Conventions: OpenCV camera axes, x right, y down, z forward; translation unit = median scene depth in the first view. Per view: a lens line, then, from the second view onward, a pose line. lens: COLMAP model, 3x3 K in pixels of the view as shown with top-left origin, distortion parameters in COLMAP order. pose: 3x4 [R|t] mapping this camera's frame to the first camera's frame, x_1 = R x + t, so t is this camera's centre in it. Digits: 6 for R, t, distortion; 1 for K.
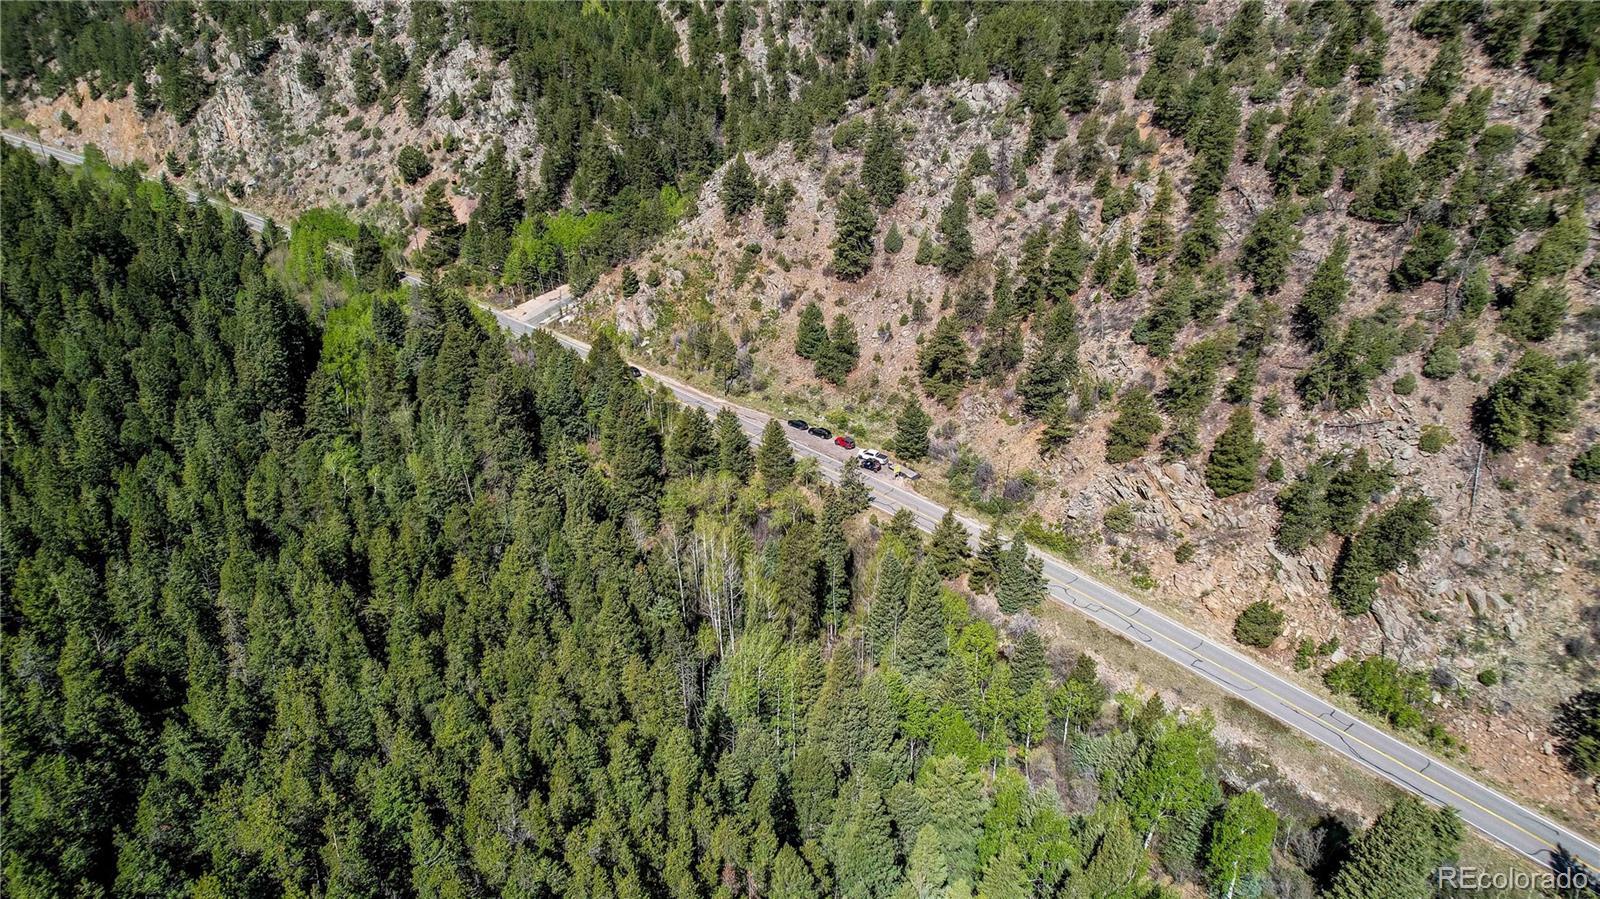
lens RADIAL K [[1018.6, 0, 805.8], [0, 1018.6, 451.6], [0, 0, 1]] dist [-0.059575, 0.066555]
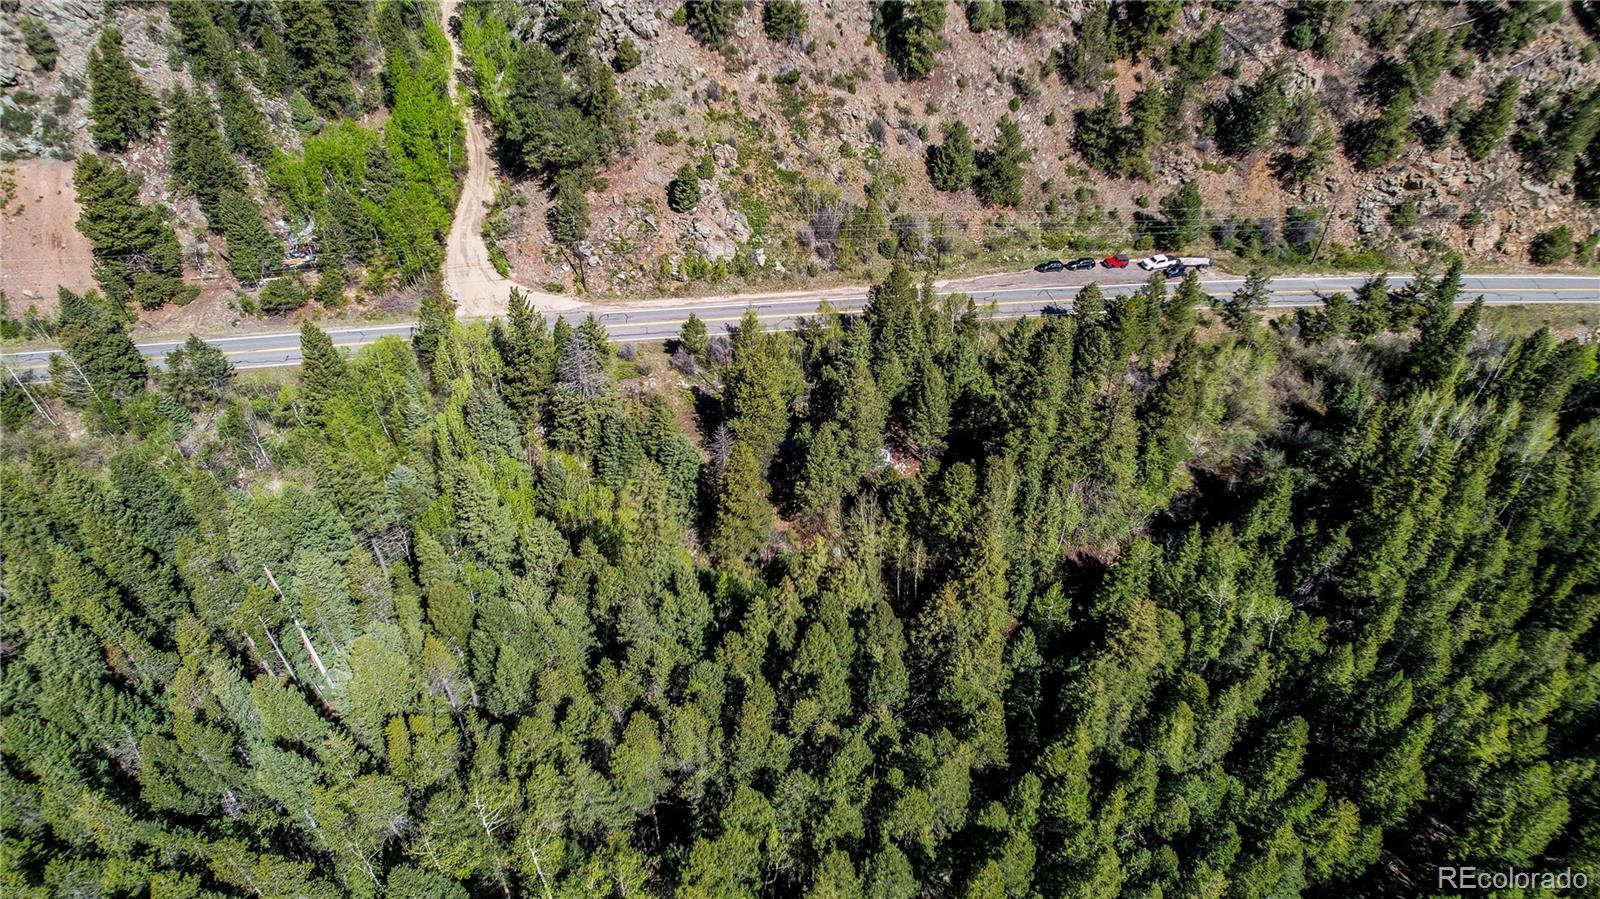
lens RADIAL K [[1018.6, 0, 805.5], [0, 1018.6, 459.7], [0, 0, 1]] dist [-0.059575, 0.066555]
pose [[0.628040, -0.538864, 0.561418, -0.652790], [0.333580, 0.838229, 0.431389, -0.304002], [-0.703057, -0.083652, 0.706196, 0.496730]]
